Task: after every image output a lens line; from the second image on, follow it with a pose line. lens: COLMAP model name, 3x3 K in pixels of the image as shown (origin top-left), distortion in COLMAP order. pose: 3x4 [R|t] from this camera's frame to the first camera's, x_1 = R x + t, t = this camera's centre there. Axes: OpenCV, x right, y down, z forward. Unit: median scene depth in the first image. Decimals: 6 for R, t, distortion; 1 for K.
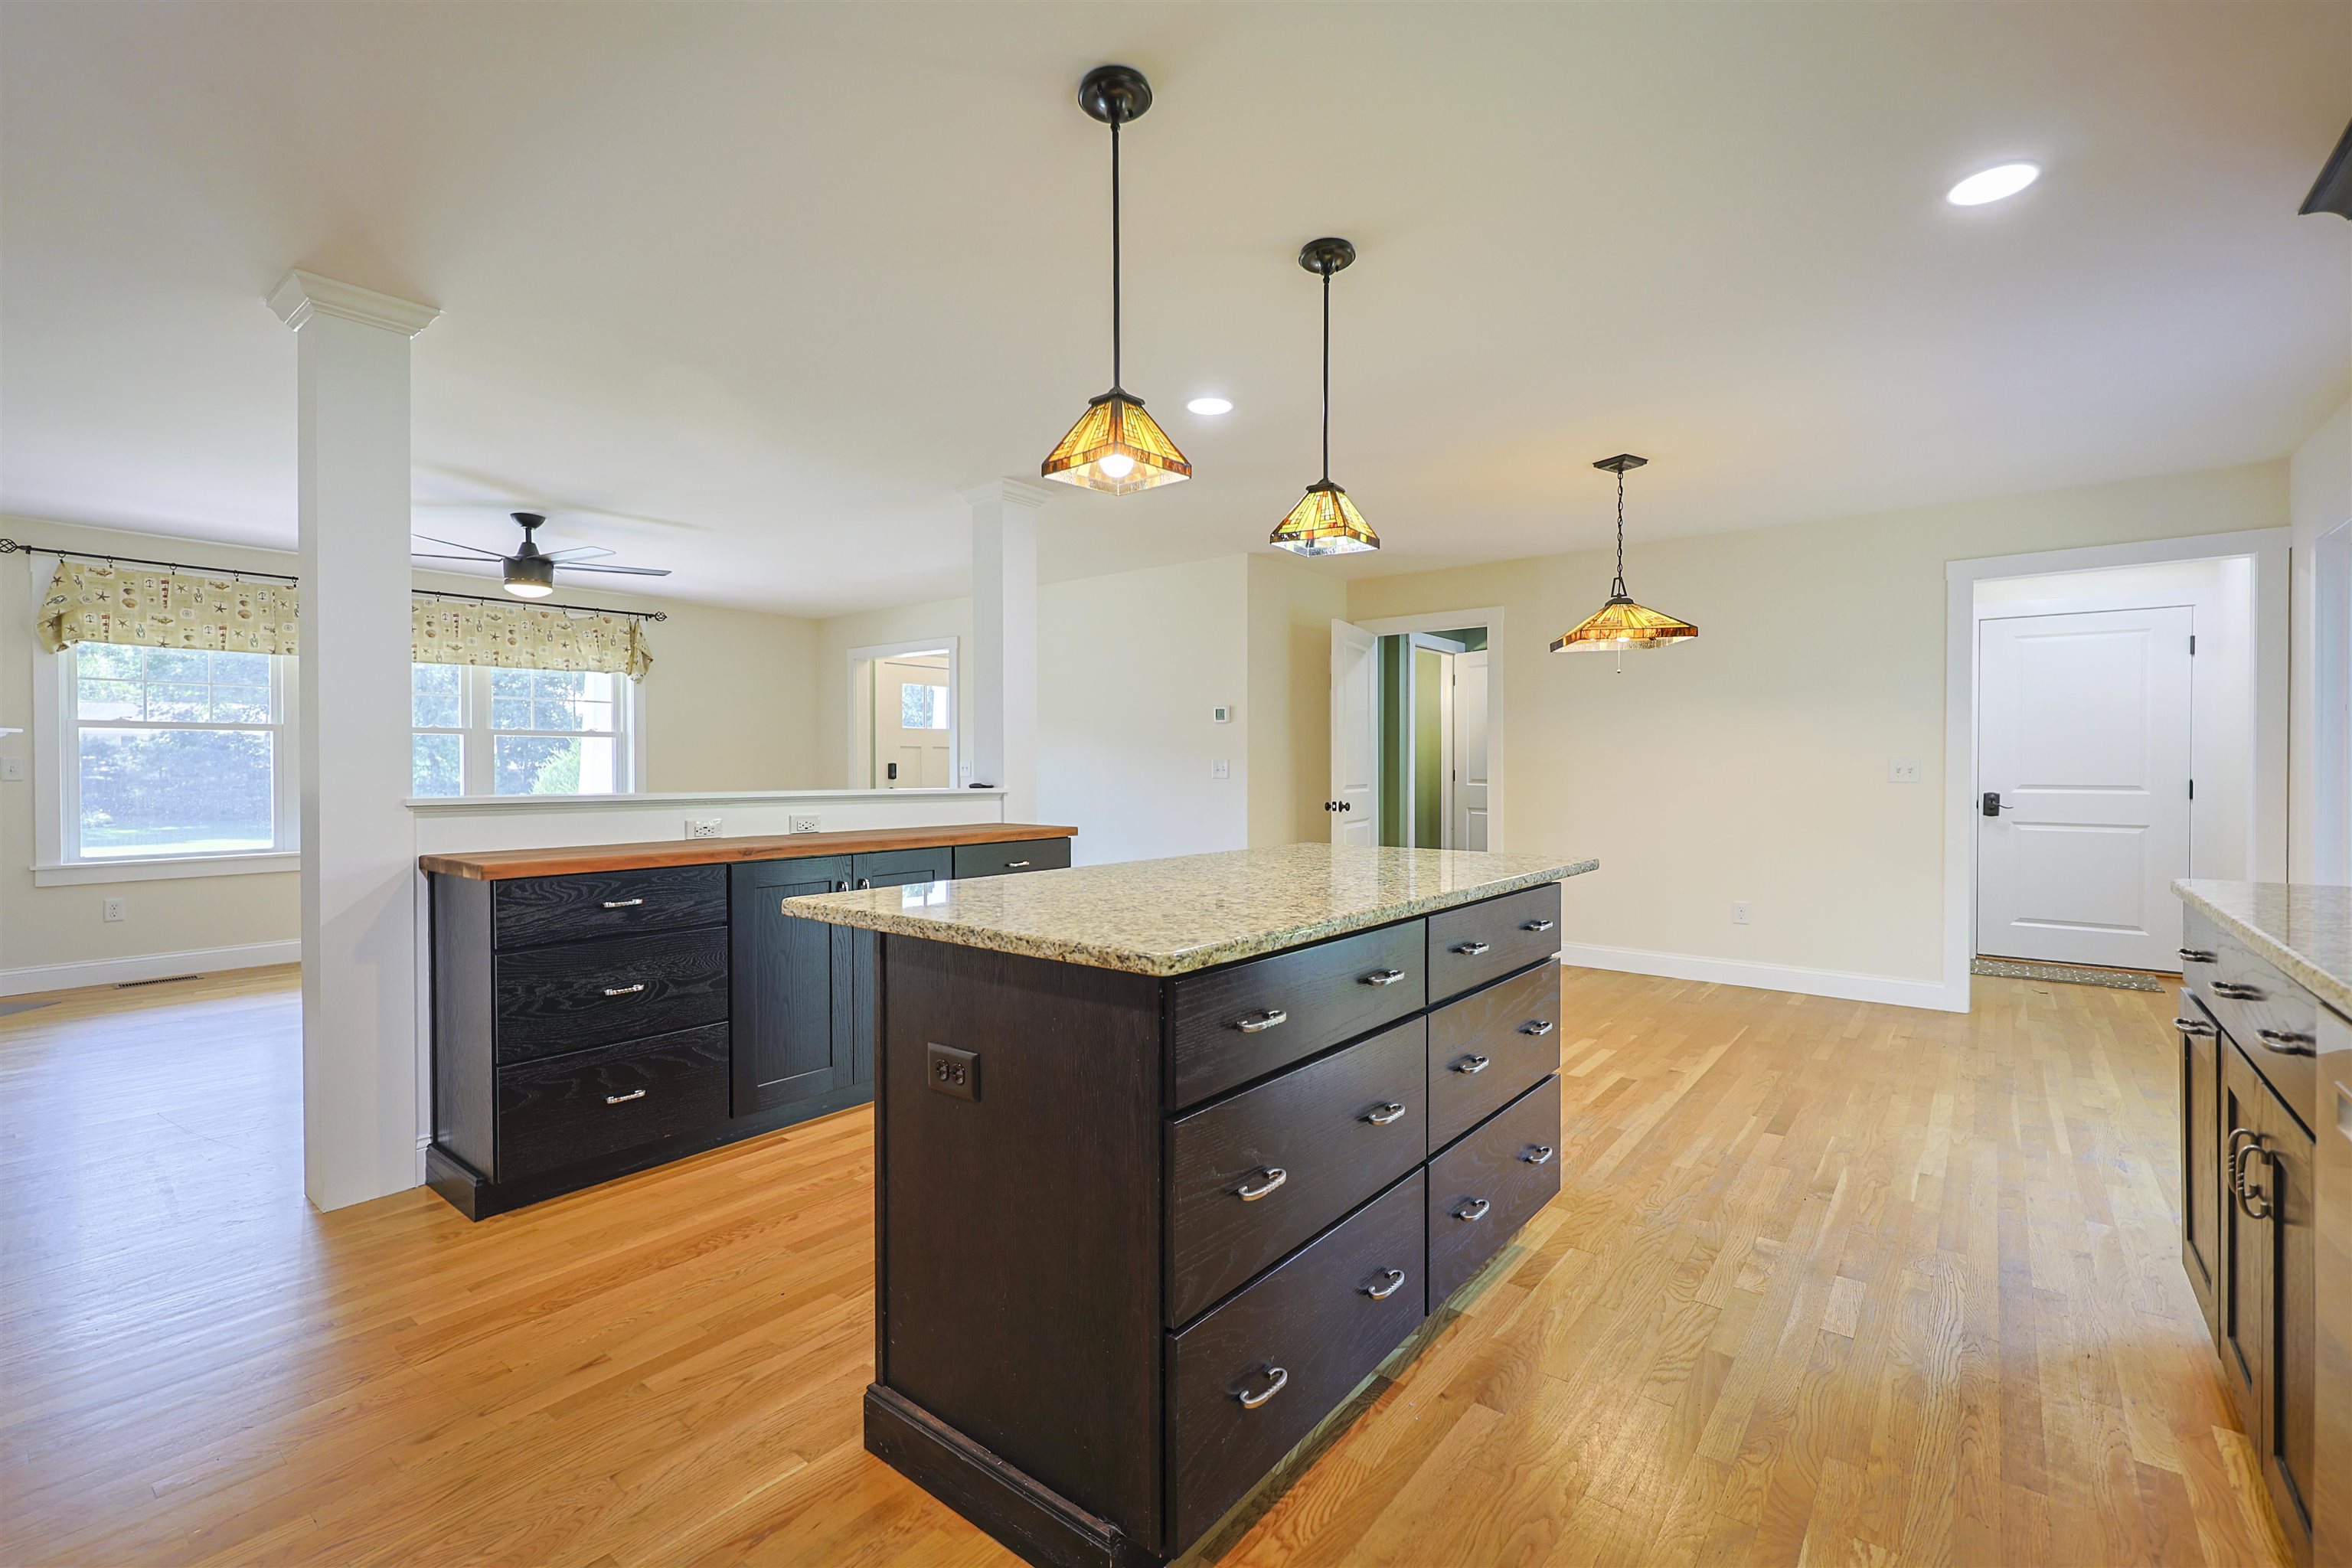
lens RADIAL K [[1008.2, 0, 1174.4], [0, 1008.2, 779.5], [0, 0, 1]] dist [0.000485, 0.000312]
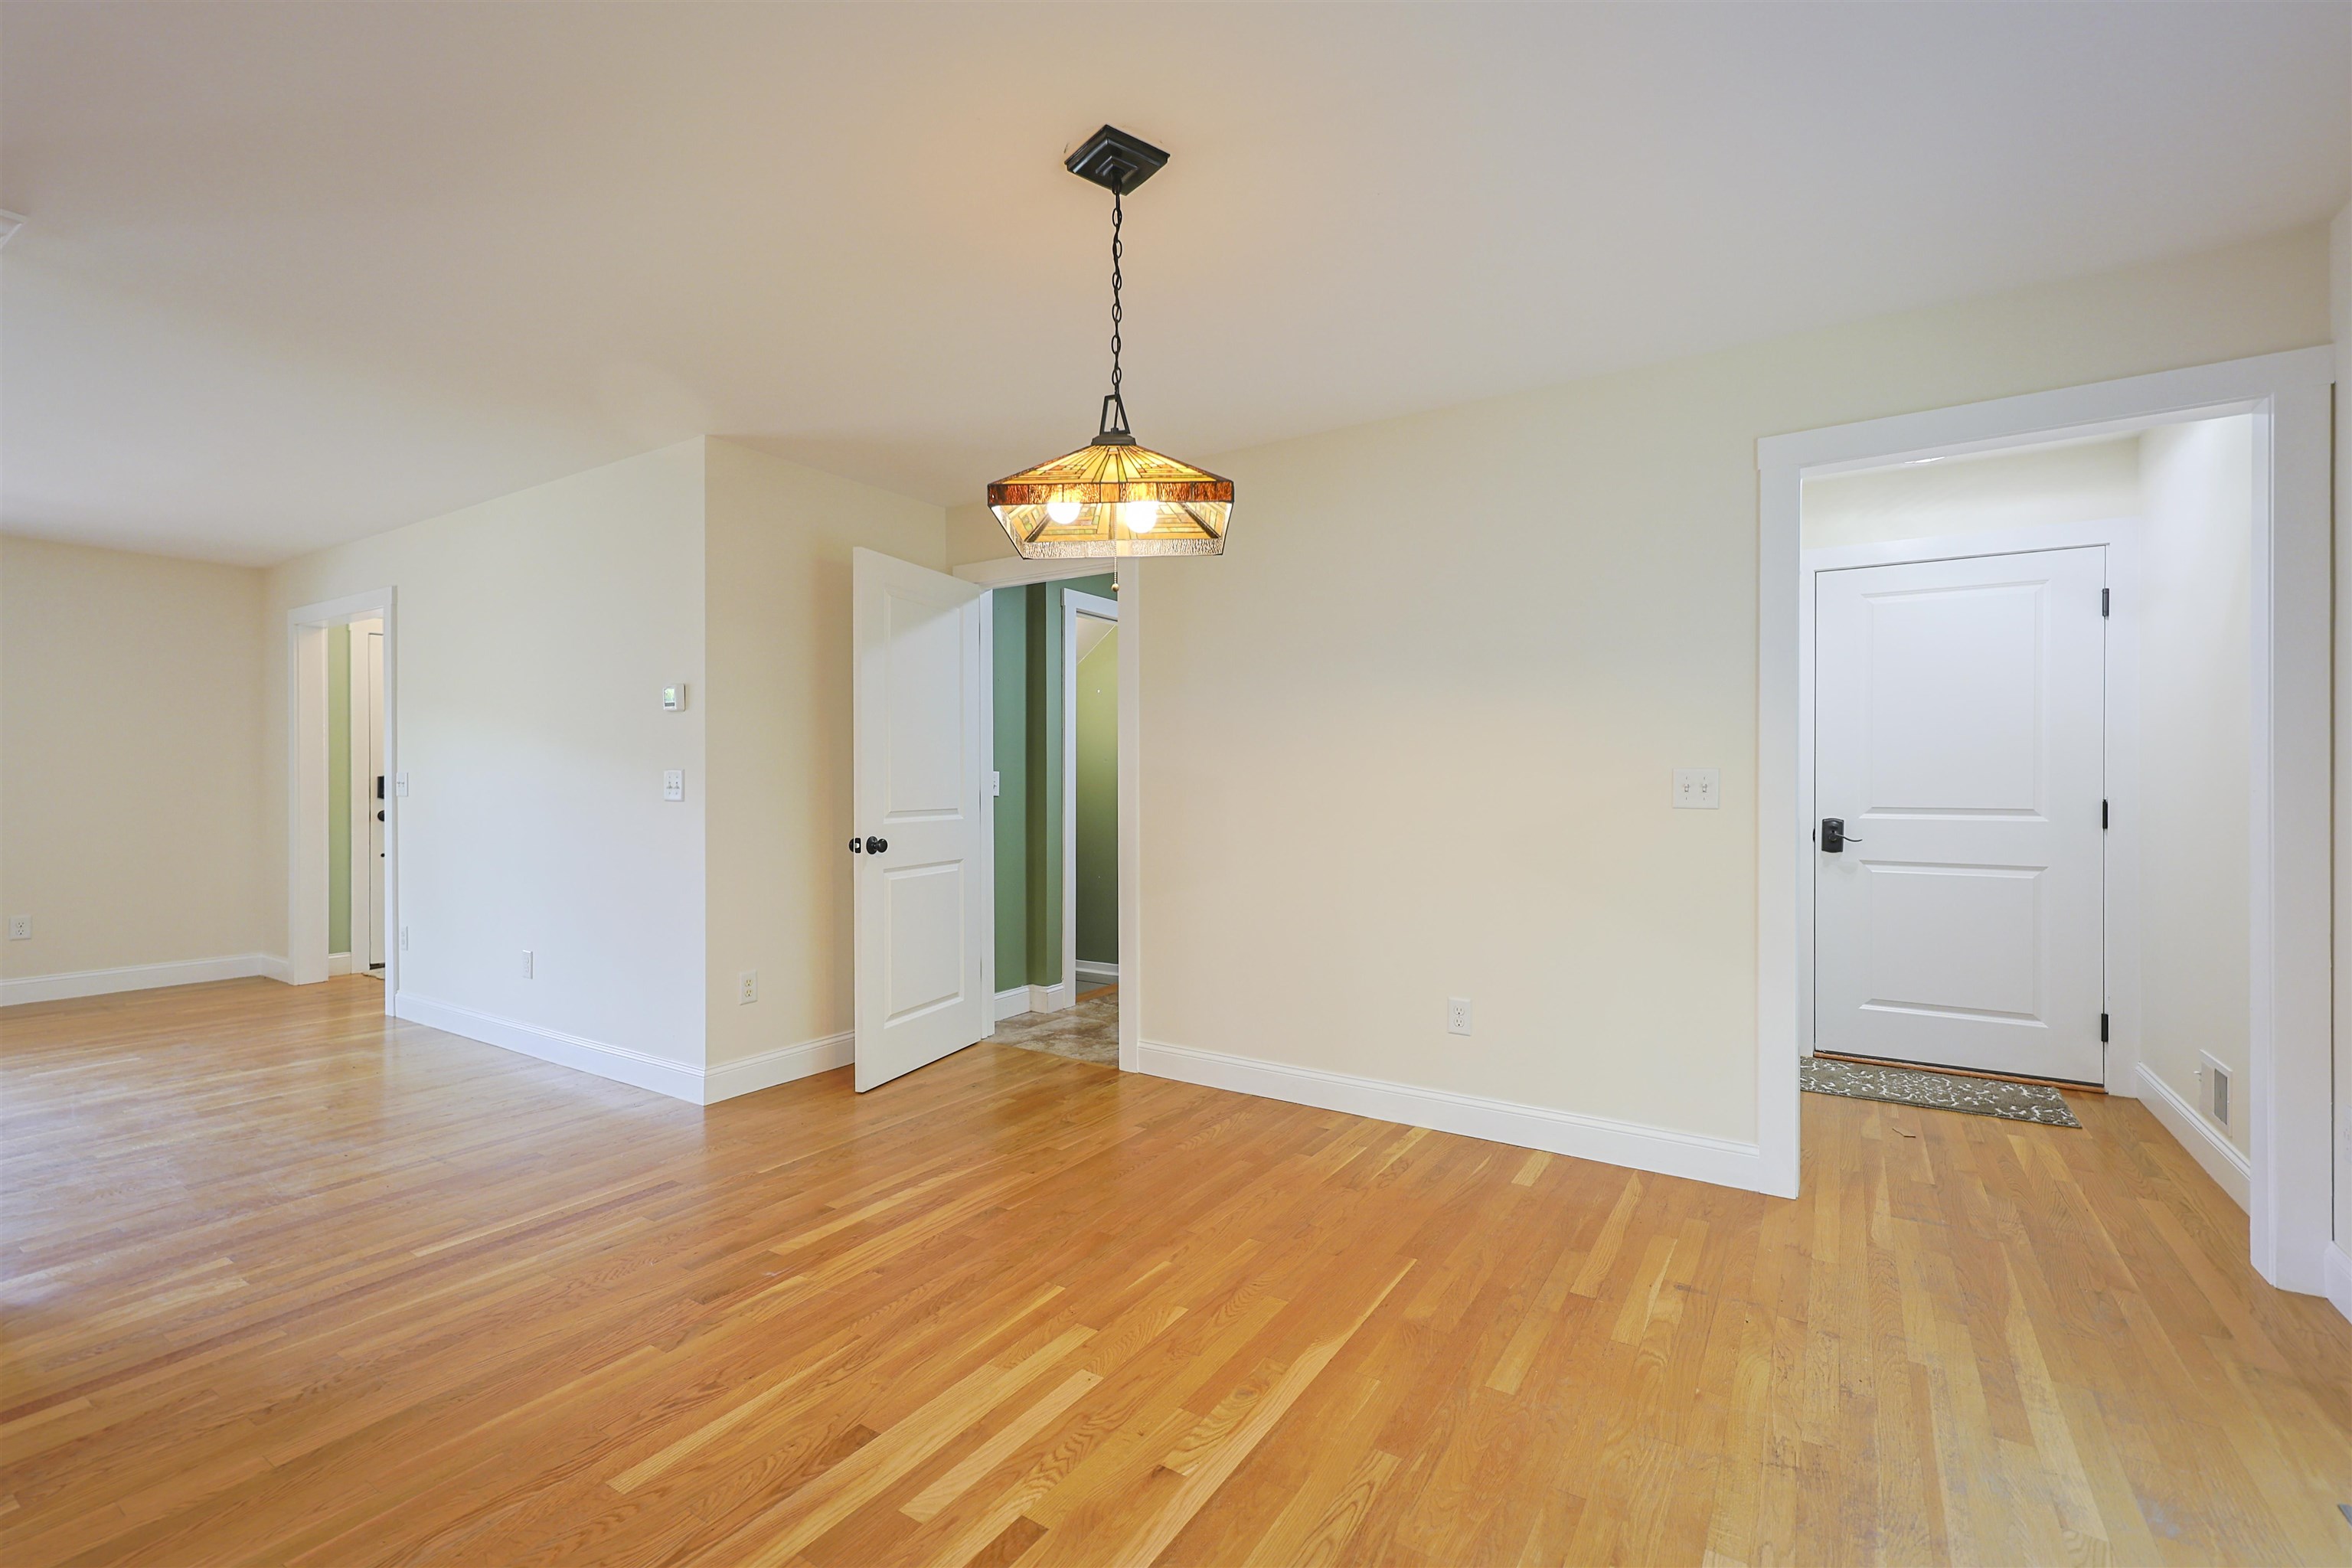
lens RADIAL K [[1008.2, 0, 1167.5], [0, 1008.2, 784.3], [0, 0, 1]] dist [0.000485, 0.000312]
pose [[0.995432, -0.001013, 0.095469, 0.318219], [0.001841, 0.999961, -0.008580, -0.006172], [-0.095457, 0.008716, 0.995395, 0.389211]]
